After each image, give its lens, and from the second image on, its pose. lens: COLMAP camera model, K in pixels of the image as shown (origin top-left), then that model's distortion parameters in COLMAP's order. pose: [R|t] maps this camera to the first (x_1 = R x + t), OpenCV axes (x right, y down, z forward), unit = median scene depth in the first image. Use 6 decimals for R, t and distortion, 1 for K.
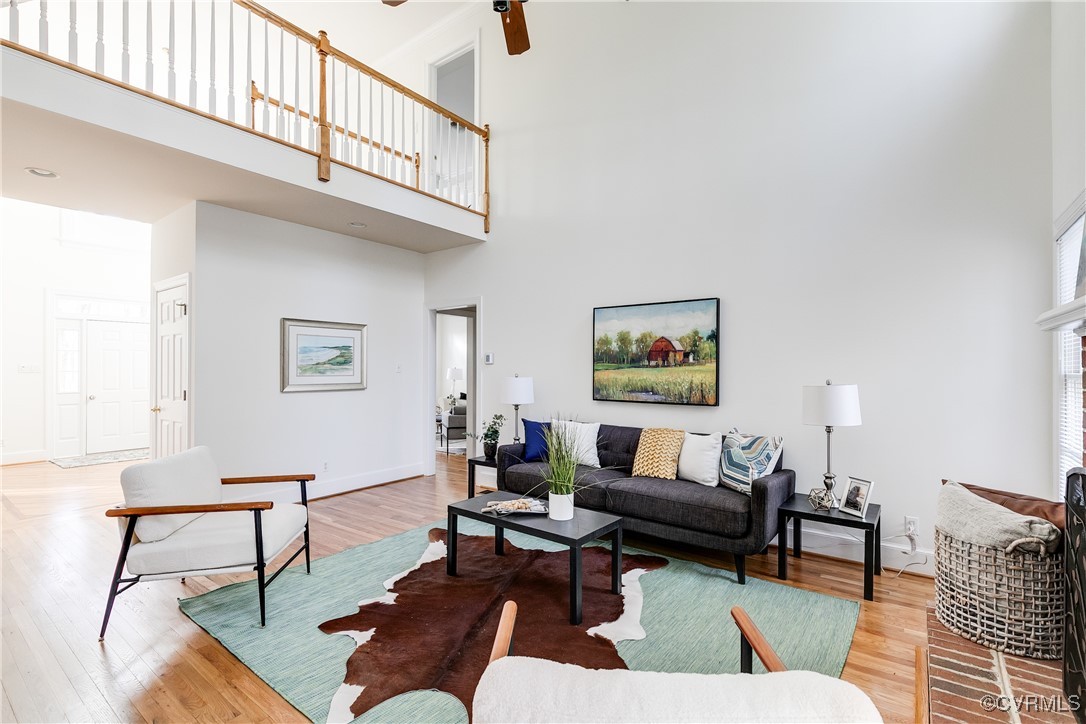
lens RADIAL K [[489.3, 0, 544.7], [0, 489.3, 366.8], [0, 0, 1]] dist [0.000714, 0.000098]
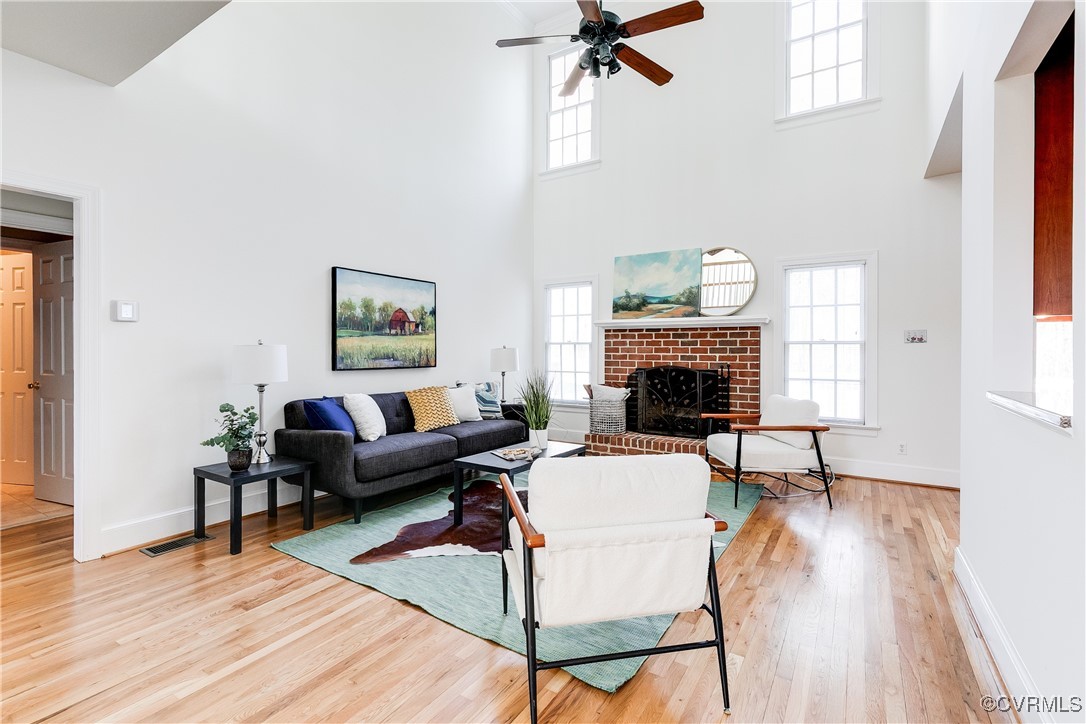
lens RADIAL K [[492.2, 0, 543.0], [0, 492.2, 362.0], [0, 0, 1]] dist [-0.000352, -0.000102]
pose [[-0.067686, -0.029828, 0.997261, -0.901926], [-0.008446, 0.999534, 0.029323, 0.025293], [-0.997671, -0.006438, -0.067906, 0.756188]]
